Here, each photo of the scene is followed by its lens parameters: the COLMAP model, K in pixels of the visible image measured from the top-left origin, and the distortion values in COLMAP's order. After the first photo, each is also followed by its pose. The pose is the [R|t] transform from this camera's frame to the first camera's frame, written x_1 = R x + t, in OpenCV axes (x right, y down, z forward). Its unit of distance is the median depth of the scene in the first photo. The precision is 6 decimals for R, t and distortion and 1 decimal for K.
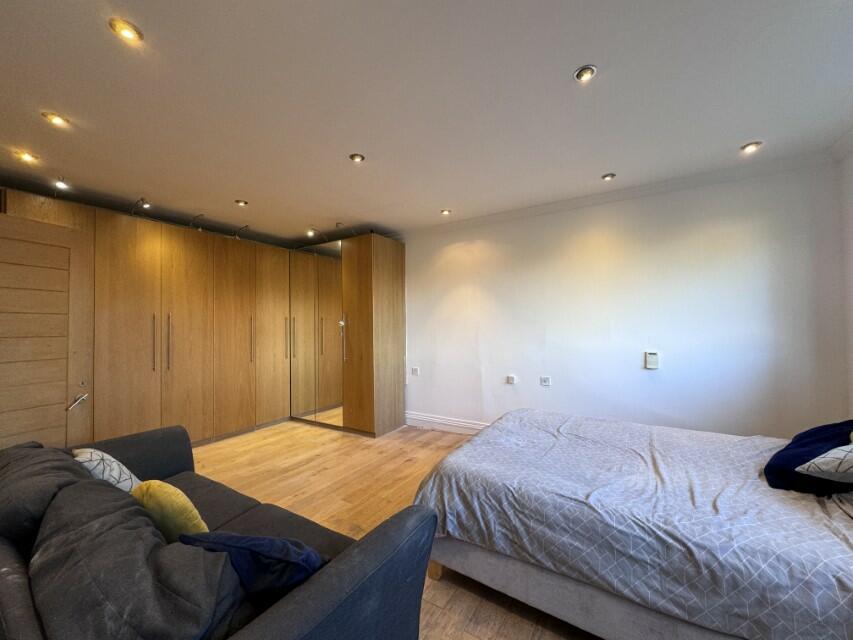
lens RADIAL K [[337.6, 0, 427.5], [0, 337.6, 322.9], [0, 0, 1]] dist [-0.002070, 0.000453]
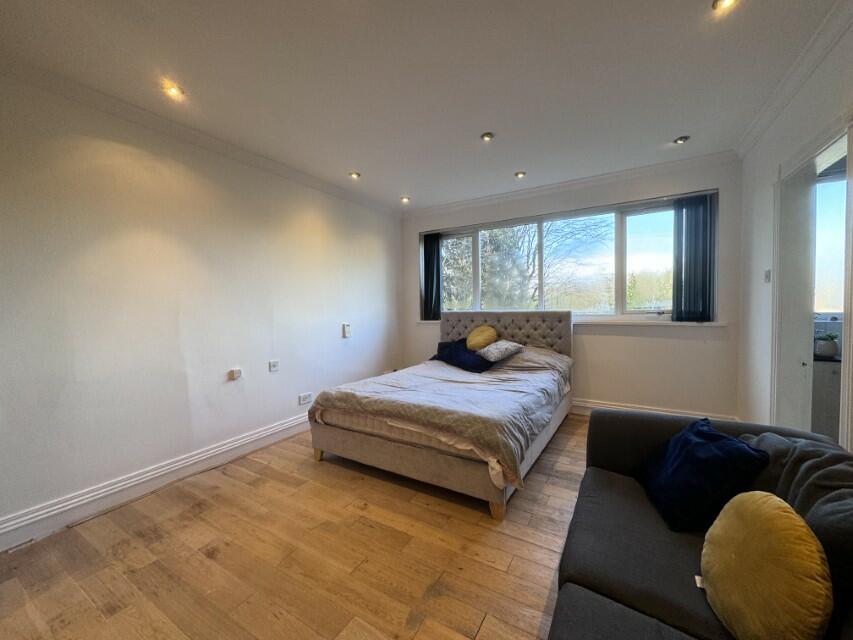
lens RADIAL K [[337.6, 0, 428.5], [0, 337.6, 320.3], [0, 0, 1]] dist [-0.002070, 0.000453]
pose [[-0.016538, -0.034930, 0.999253, -0.512265], [0.001235, 0.999388, 0.034956, 0.023997], [-0.999862, 0.001812, -0.016485, 0.599739]]
